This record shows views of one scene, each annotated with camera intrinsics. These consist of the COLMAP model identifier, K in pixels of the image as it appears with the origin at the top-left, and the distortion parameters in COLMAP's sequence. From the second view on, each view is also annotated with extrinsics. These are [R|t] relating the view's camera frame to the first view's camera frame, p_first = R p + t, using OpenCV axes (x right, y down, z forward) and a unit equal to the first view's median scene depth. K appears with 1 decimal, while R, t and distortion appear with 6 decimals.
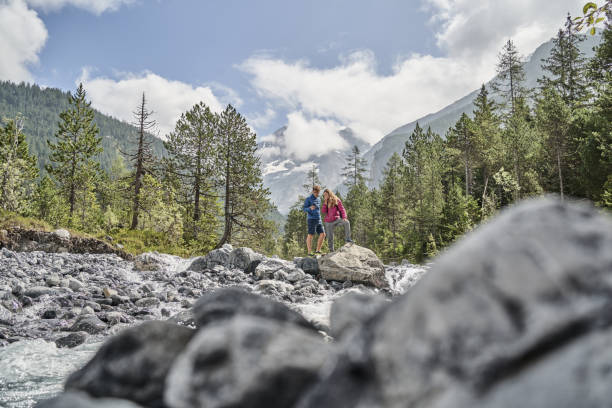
lens RADIAL K [[631.1, 0, 310.1], [0, 631.1, 202.8], [0, 0, 1]] dist [0.007313, 0.000000]
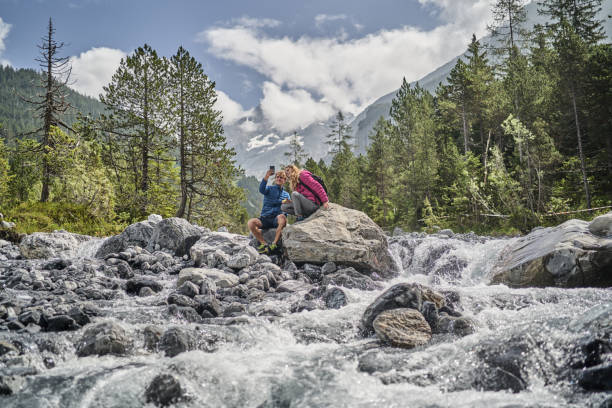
lens RADIAL K [[631.1, 0, 312.6], [0, 631.1, 199.8], [0, 0, 1]] dist [0.007313, 0.000000]
pose [[0.998826, -0.041530, 0.024921, 0.014232], [0.040559, 0.998444, 0.038273, 0.017194], [-0.026472, -0.037218, 0.998956, 0.177229]]
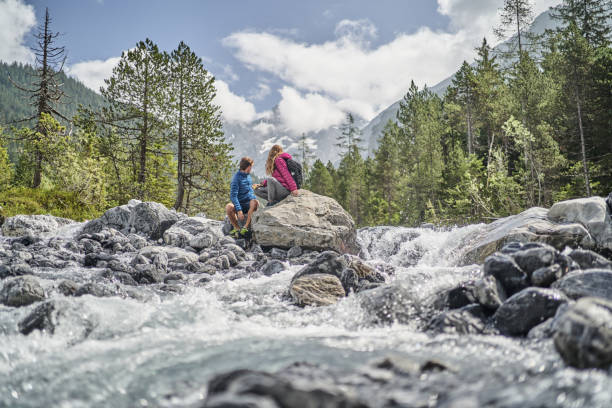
lens RADIAL K [[631.1, 0, 307.6], [0, 631.1, 201.0], [0, 0, 1]] dist [0.007313, 0.000000]
pose [[0.999844, -0.017506, -0.002149, 0.035129], [0.017569, 0.999270, 0.033928, 0.026785], [0.001554, -0.033961, 0.999422, 0.175313]]
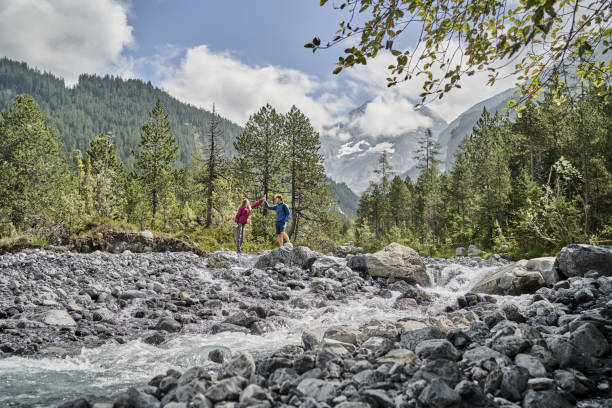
lens RADIAL K [[631.1, 0, 304.4], [0, 631.1, 204.9], [0, 0, 1]] dist [0.007313, 0.000000]
pose [[0.991482, -0.018738, -0.128889, 0.025428], [0.022928, 0.999253, 0.031098, -0.020984], [0.128210, -0.033789, 0.991171, -0.063333]]
